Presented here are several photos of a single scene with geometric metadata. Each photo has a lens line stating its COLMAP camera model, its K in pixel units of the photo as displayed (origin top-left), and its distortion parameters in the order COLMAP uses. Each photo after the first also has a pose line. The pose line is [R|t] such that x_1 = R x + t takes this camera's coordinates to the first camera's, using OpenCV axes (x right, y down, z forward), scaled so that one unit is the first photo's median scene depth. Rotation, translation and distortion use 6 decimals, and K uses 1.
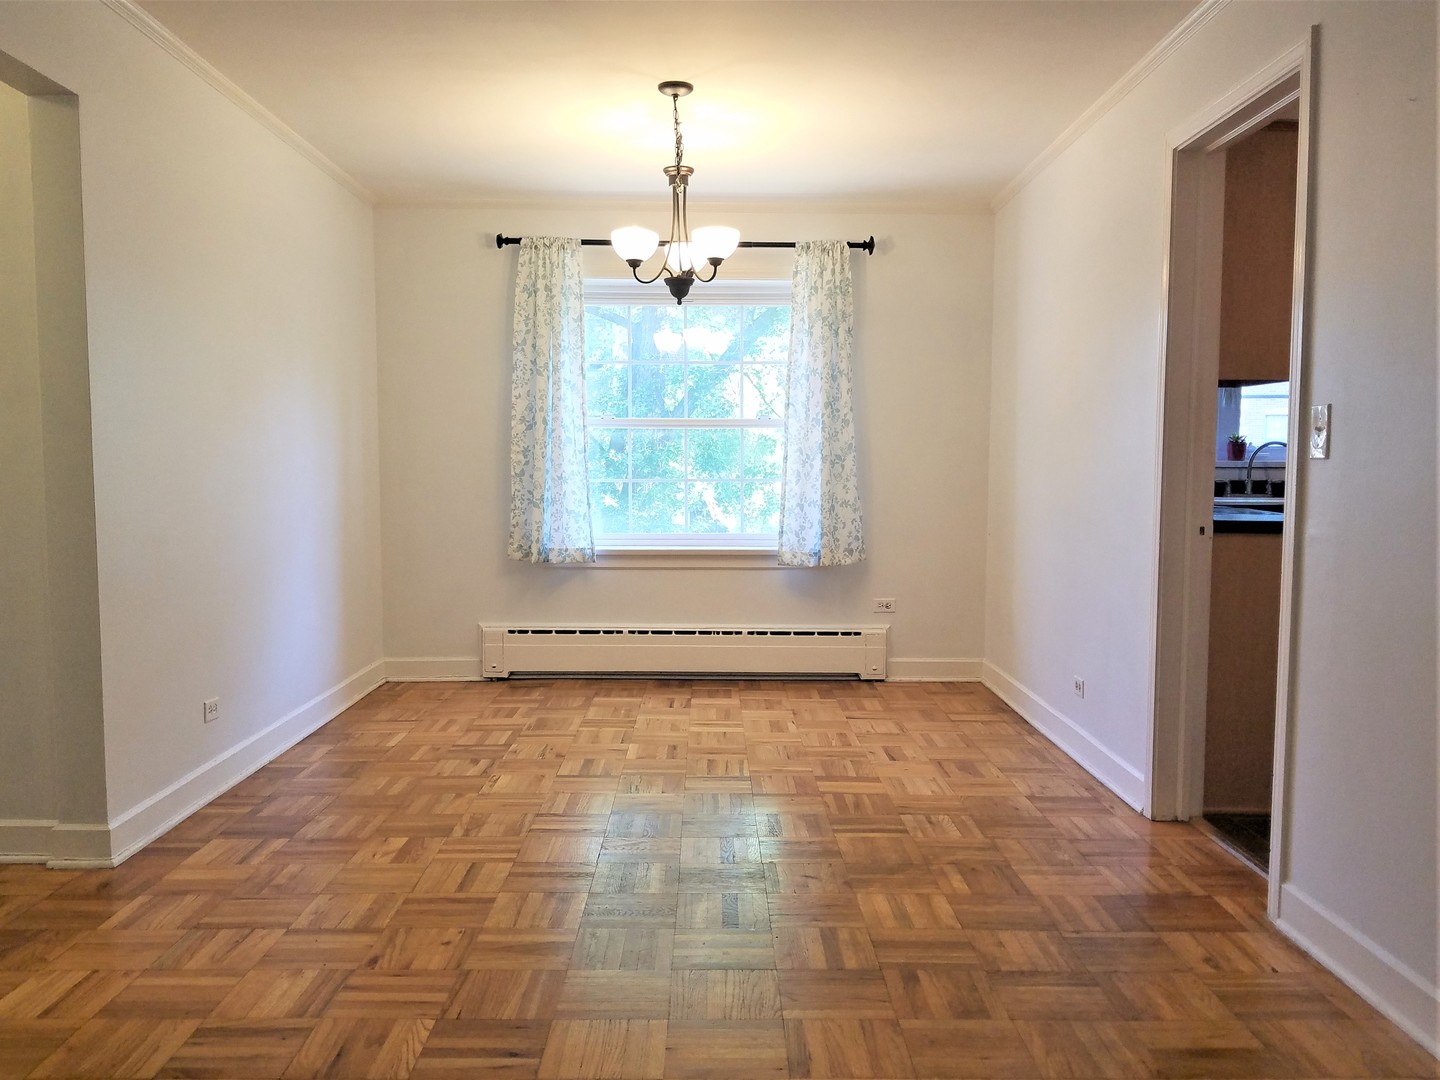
lens RADIAL K [[1148.1, 0, 712.7], [0, 1148.1, 540.5], [0, 0, 1]] dist [0.022822, -0.042744]
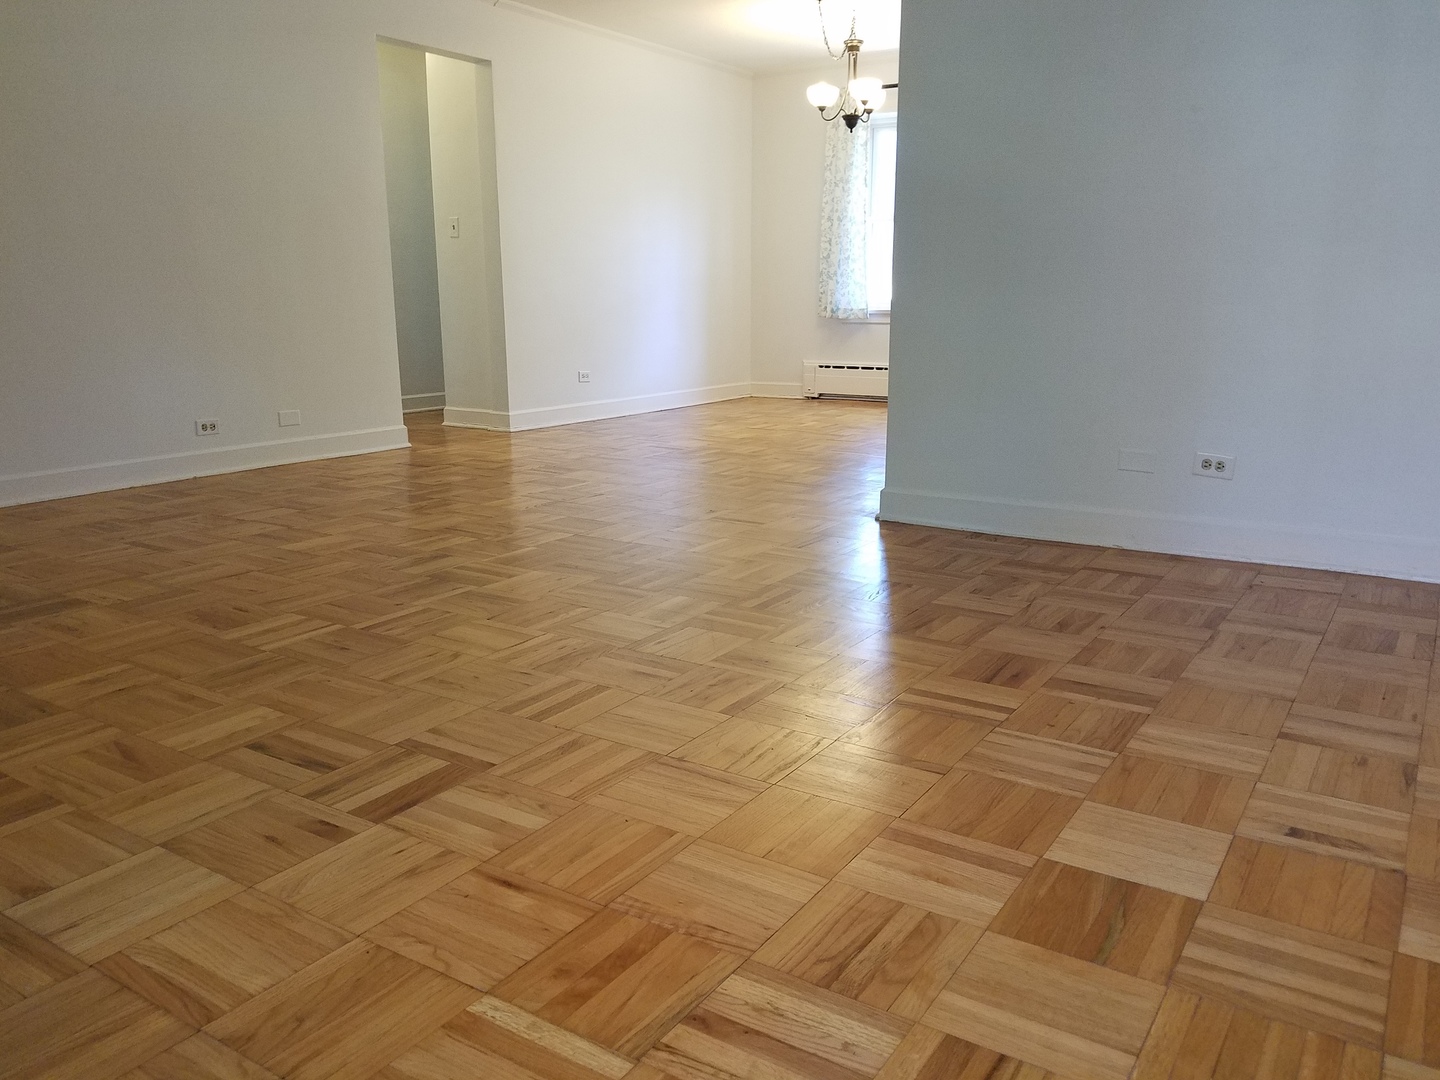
lens RADIAL K [[1148.1, 0, 734.0], [0, 1148.1, 532.6], [0, 0, 1]] dist [0.022822, -0.042744]
pose [[0.832257, 0.110190, -0.543328, 0.579196], [-0.032994, 0.988156, 0.149863, 0.075077], [0.553407, -0.106798, 0.826036, -0.323732]]
